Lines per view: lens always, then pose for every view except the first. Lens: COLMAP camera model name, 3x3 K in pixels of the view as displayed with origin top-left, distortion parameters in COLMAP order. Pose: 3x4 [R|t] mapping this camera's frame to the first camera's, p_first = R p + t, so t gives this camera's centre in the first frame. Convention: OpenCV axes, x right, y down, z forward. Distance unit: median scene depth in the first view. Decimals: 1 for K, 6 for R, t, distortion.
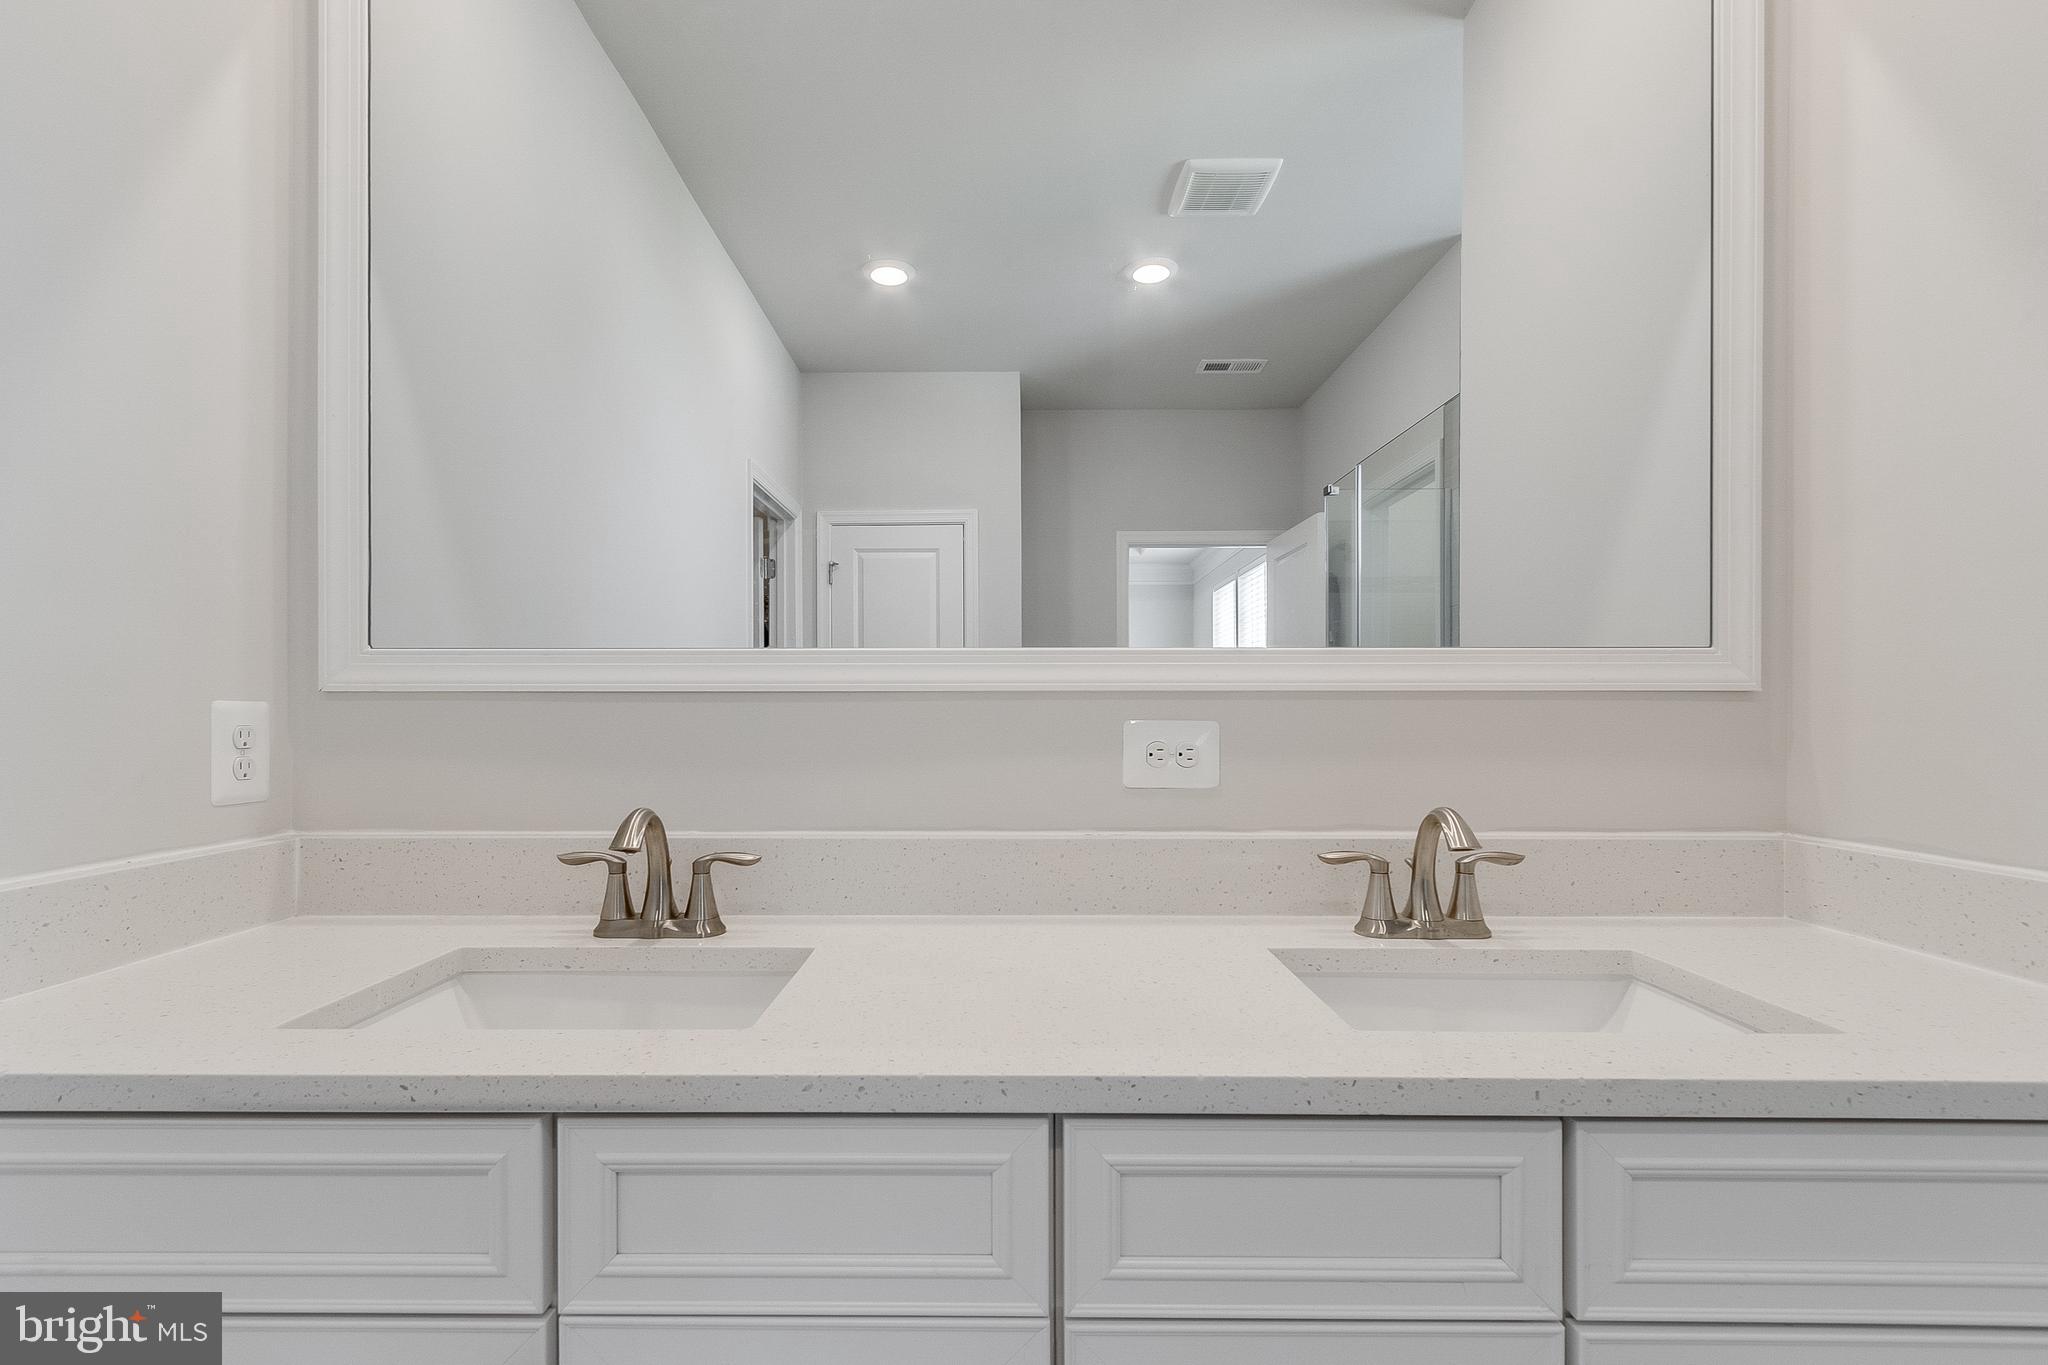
lens RADIAL K [[956.9, 0, 998.0], [0, 956.9, 692.8], [0, 0, 1]] dist [0.000414, 0.000321]
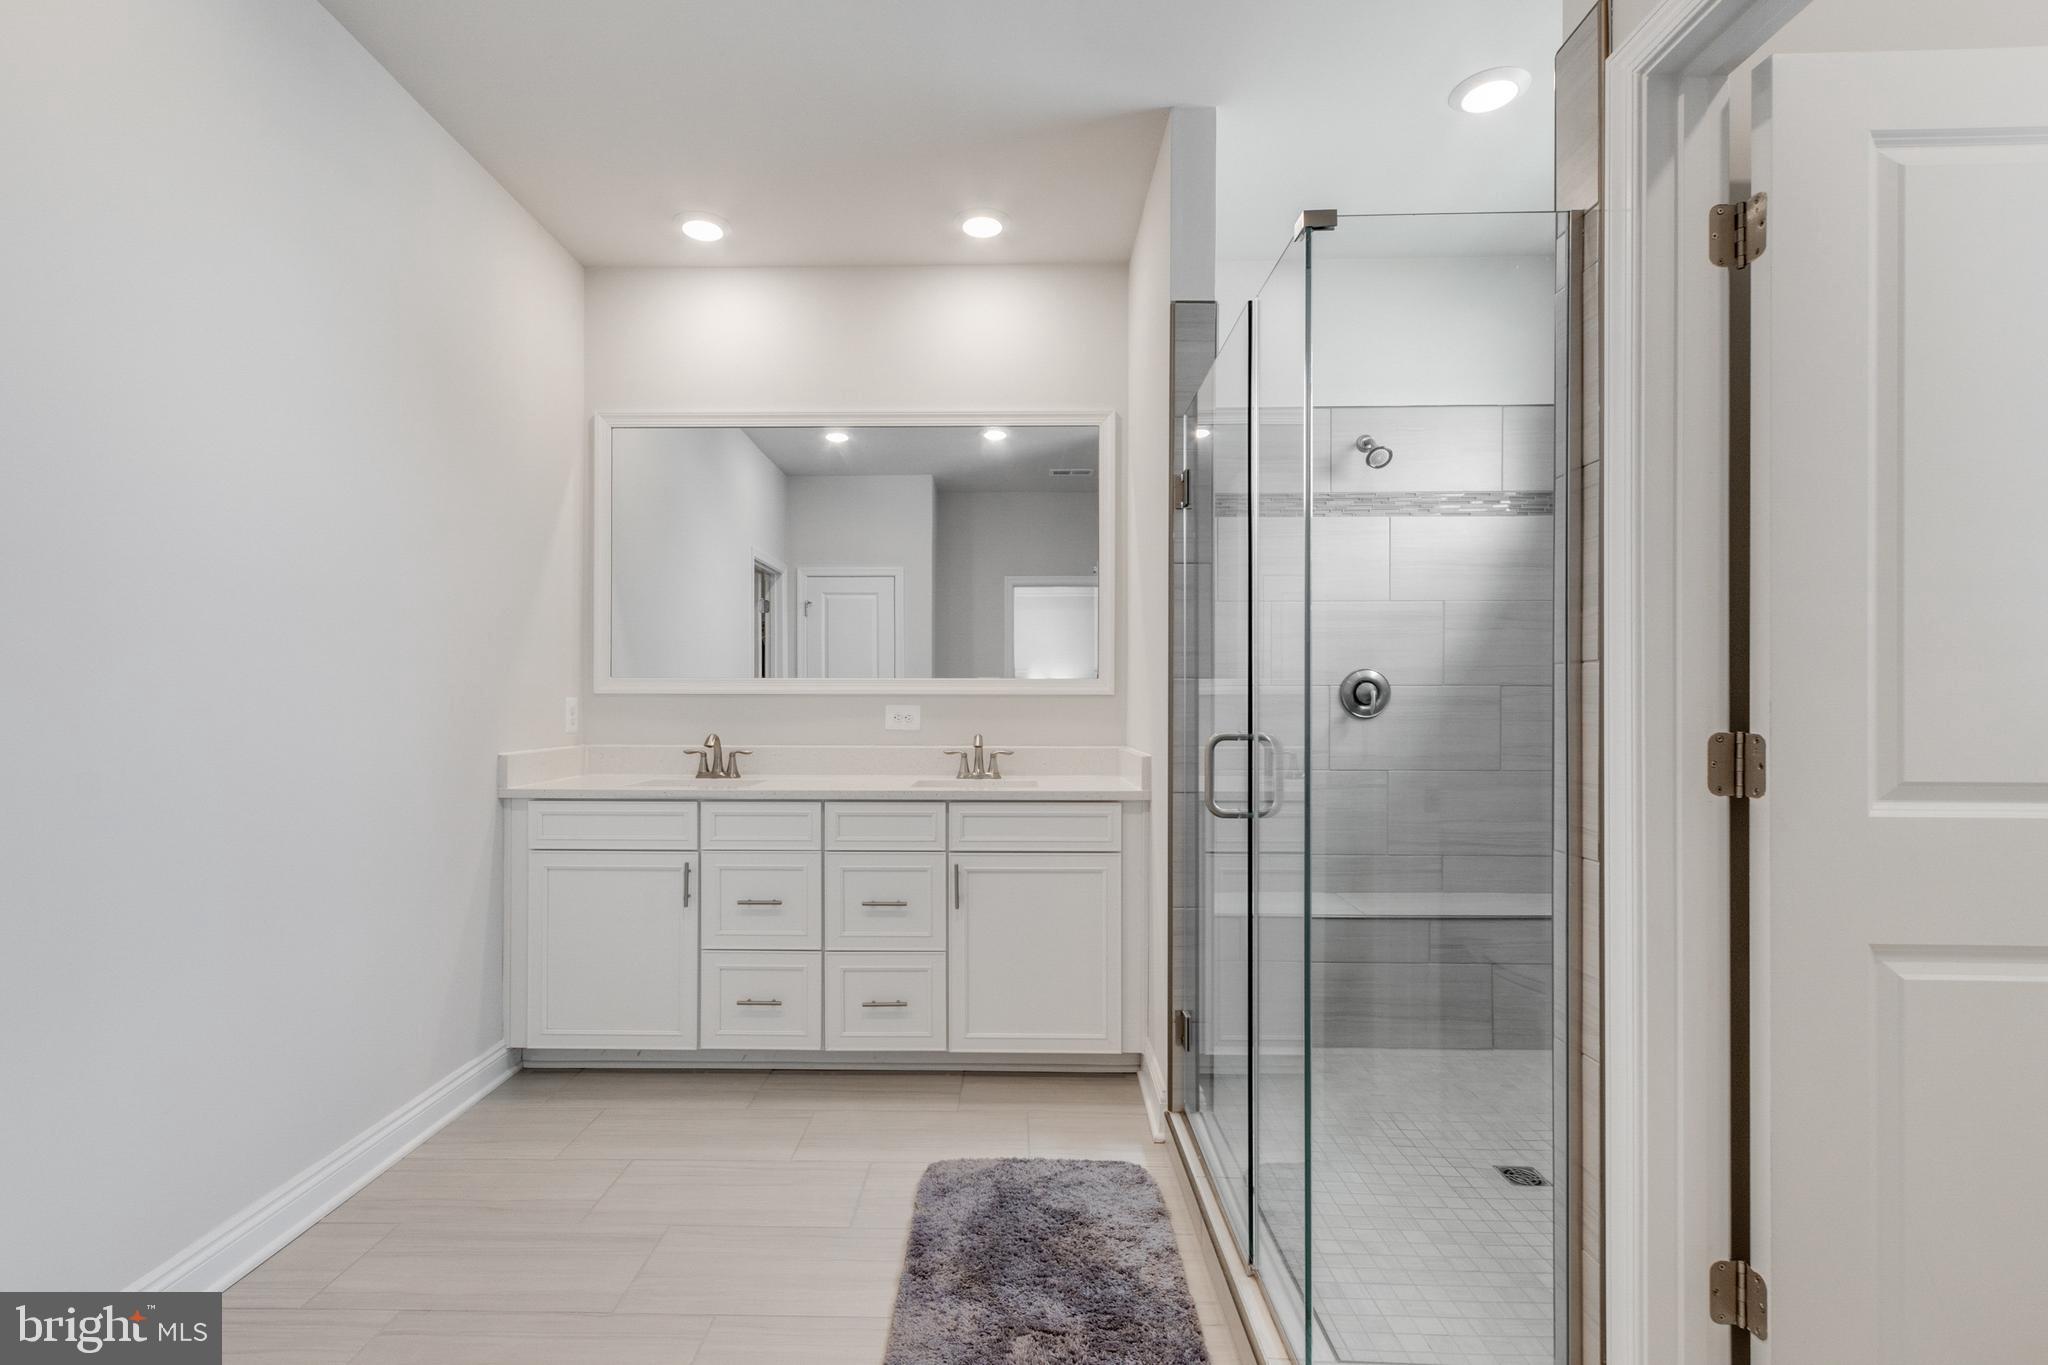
lens RADIAL K [[956.9, 0, 998.0], [0, 956.9, 692.8], [0, 0, 1]] dist [0.000414, 0.000321]
pose [[0.999978, 0.002836, -0.006039, 0.464987], [-0.002770, 0.999936, 0.011014, -0.037182], [0.006070, -0.010997, 0.999921, -1.718787]]
